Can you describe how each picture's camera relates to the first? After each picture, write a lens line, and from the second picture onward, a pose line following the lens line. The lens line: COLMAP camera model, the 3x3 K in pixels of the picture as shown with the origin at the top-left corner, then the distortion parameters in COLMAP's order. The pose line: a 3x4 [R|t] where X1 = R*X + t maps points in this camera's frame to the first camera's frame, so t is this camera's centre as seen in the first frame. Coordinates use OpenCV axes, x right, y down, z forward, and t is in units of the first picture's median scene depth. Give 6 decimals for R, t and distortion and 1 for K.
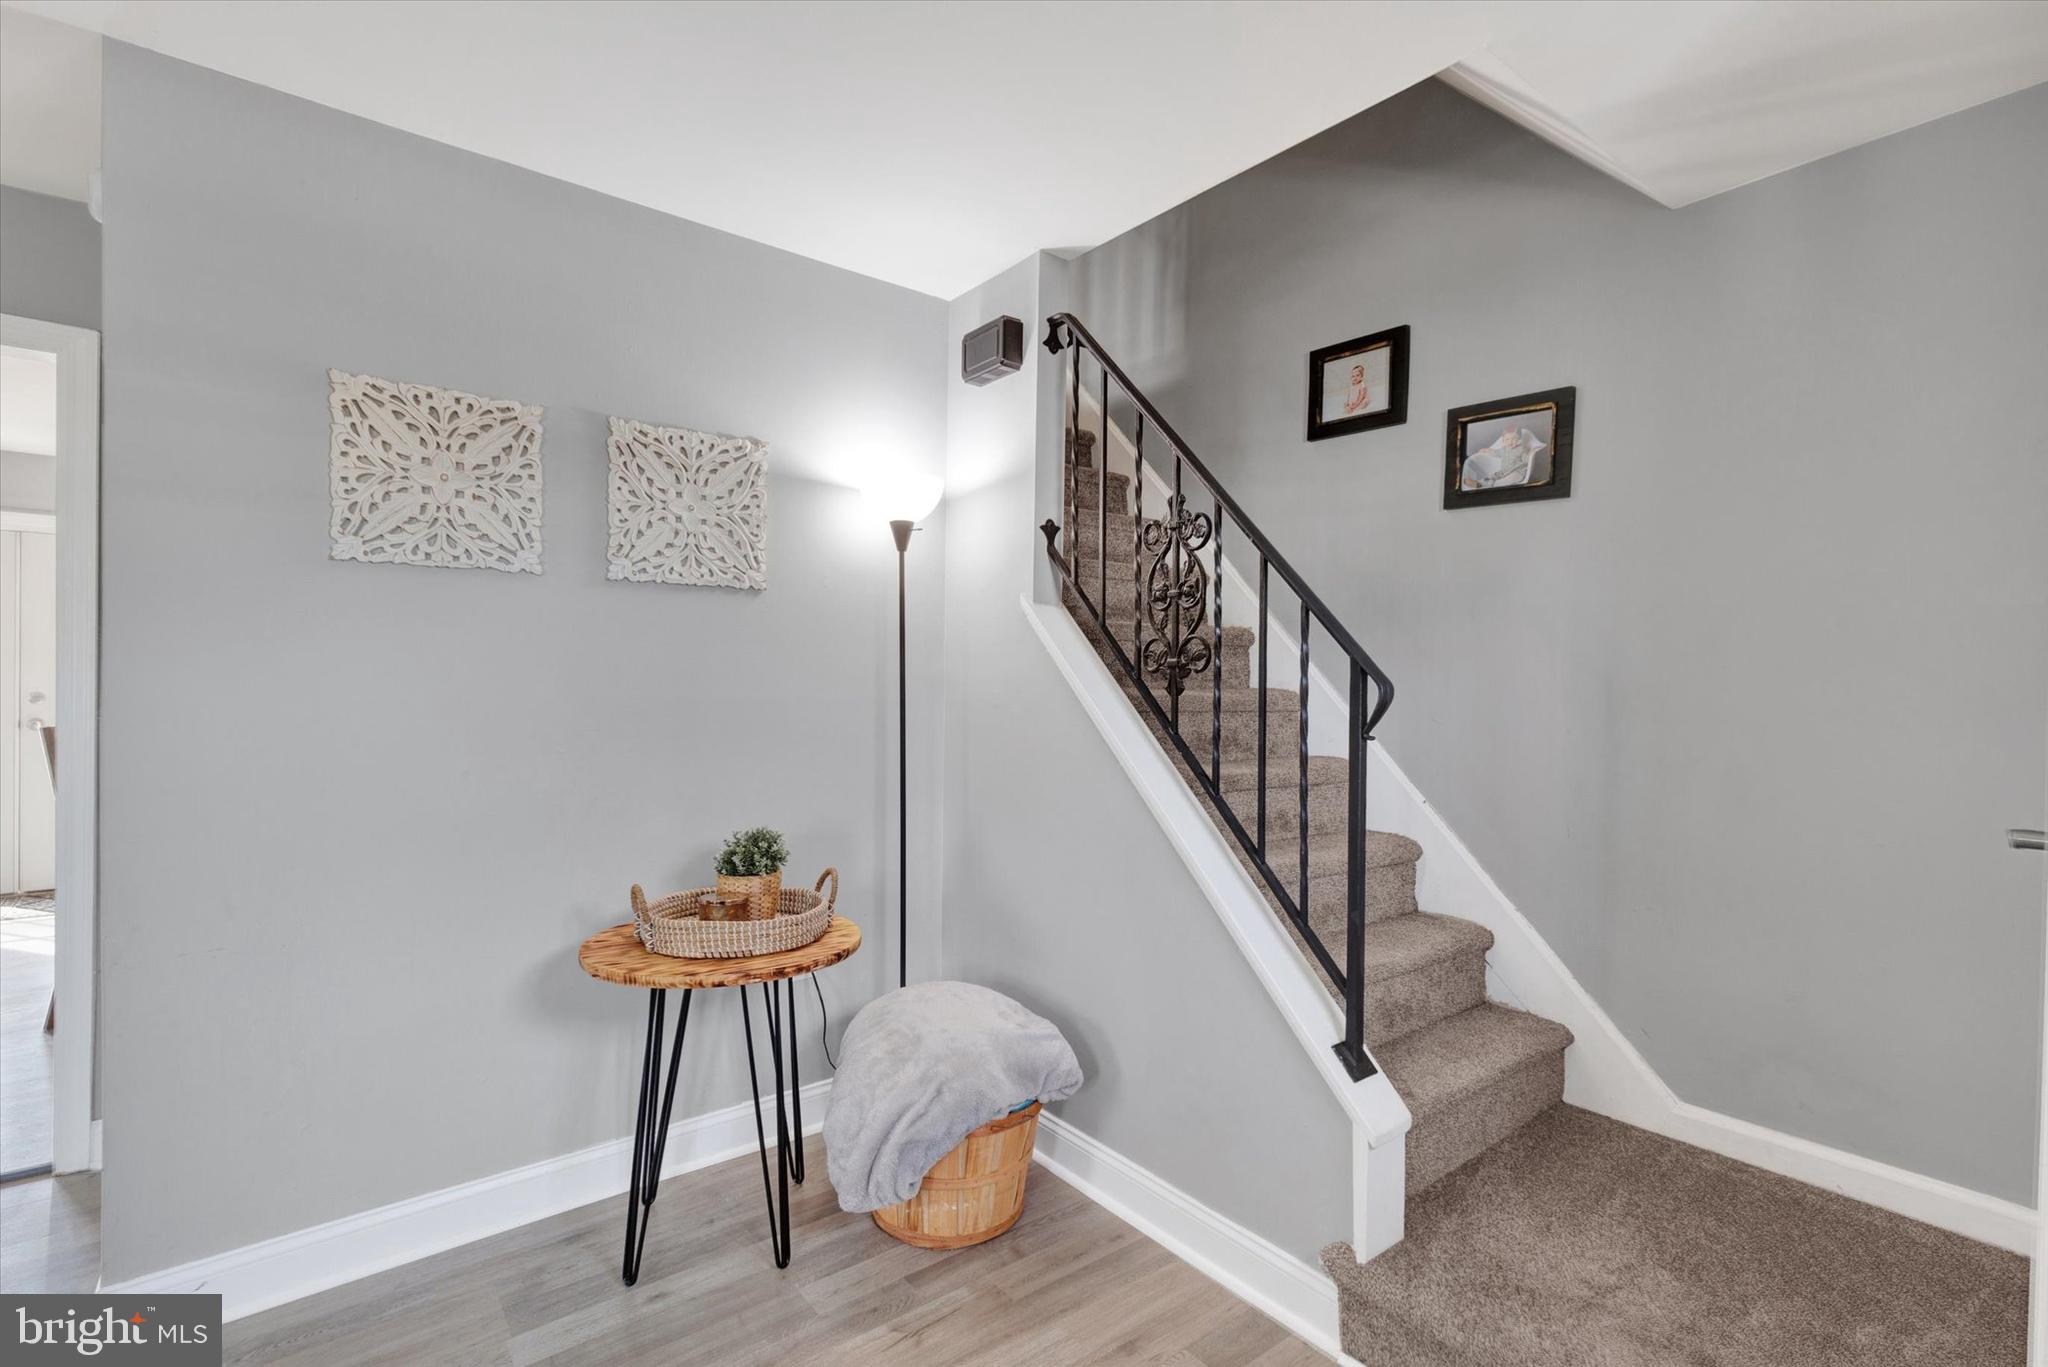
lens RADIAL K [[963.3, 0, 1024.0], [0, 963.3, 683.5], [0, 0, 1]] dist [-0.000567, -0.000401]
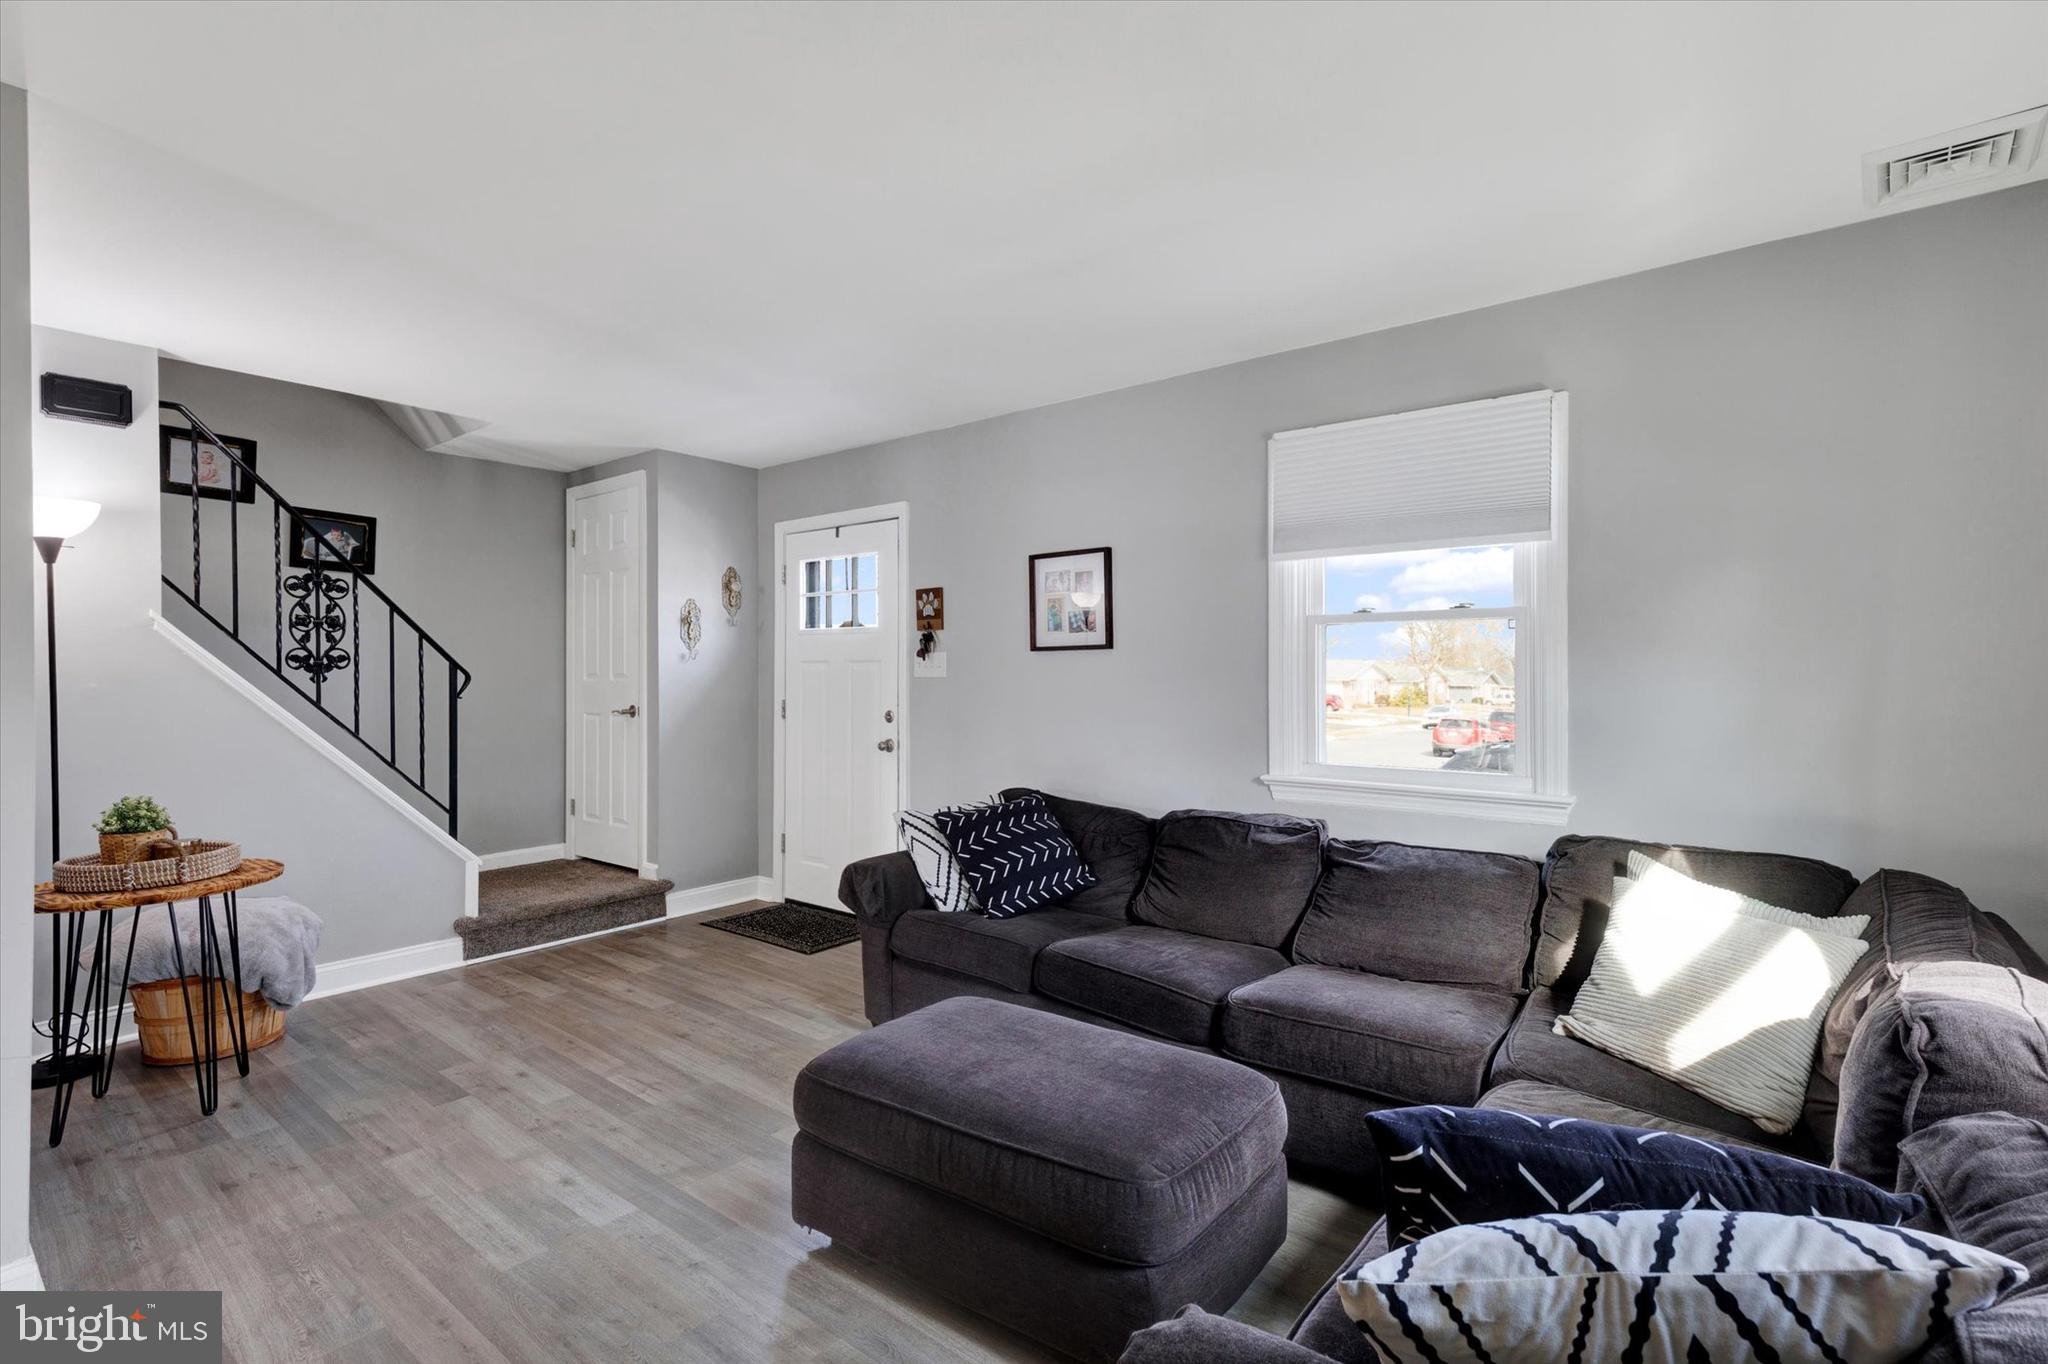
lens RADIAL K [[963.3, 0, 1024.0], [0, 963.3, 682.0], [0, 0, 1]] dist [-0.000567, -0.000401]
pose [[-0.189072, -0.015513, 0.981841, -1.782212], [0.004685, 0.999850, 0.016699, -0.009894], [-0.981952, 0.007757, -0.188971, 0.095483]]
